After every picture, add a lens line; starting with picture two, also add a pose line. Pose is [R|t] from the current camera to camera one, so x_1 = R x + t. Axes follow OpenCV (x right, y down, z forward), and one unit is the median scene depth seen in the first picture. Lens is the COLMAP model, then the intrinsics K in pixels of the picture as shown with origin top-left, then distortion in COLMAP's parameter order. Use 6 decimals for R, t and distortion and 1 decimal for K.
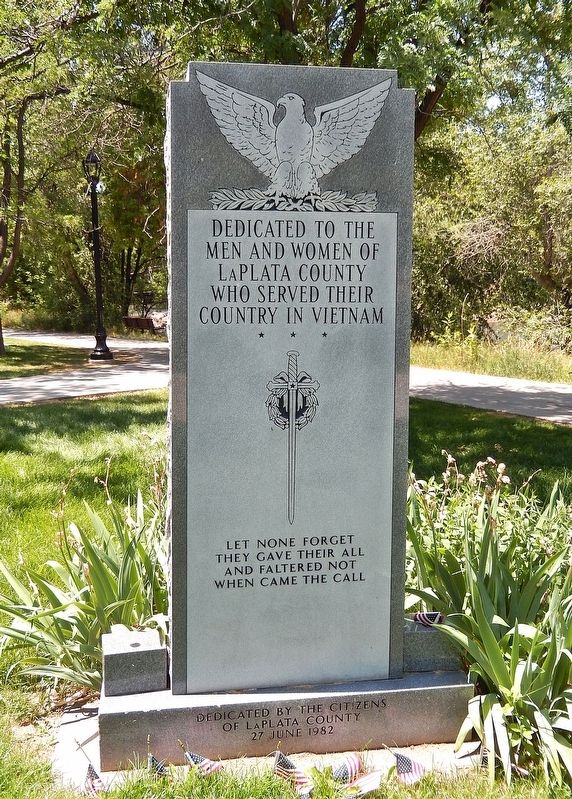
lens RADIAL K [[729.2, 0, 281.5], [0, 729.2, 399.5], [0, 0, 1]] dist [-0.055867, 0.000000]
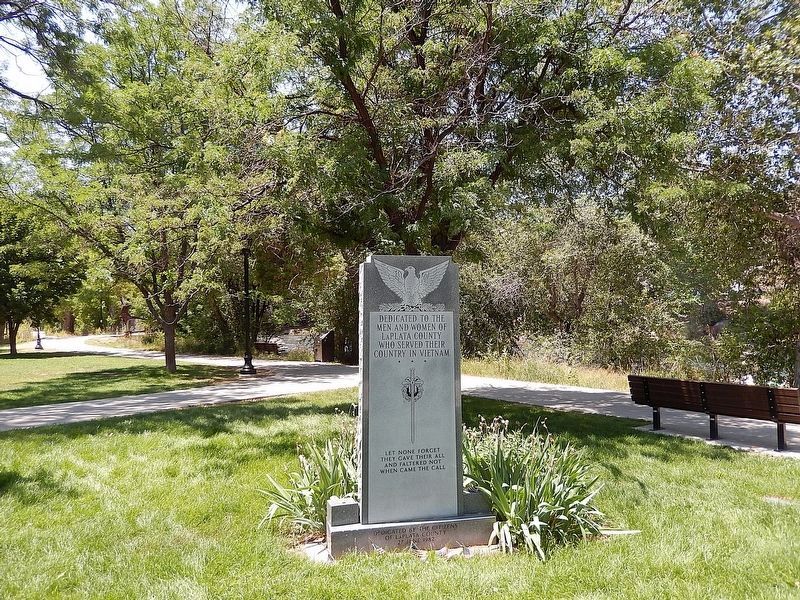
lens RADIAL K [[577.8, 0, 401.9], [0, 577.8, 293.5], [0, 0, 1]] dist [0.043822, 0.000828]
pose [[0.997720, -0.007200, 0.067103, -0.126116], [0.019699, 0.982065, -0.187512, 0.042015], [-0.064549, 0.188406, 0.979968, -0.796244]]
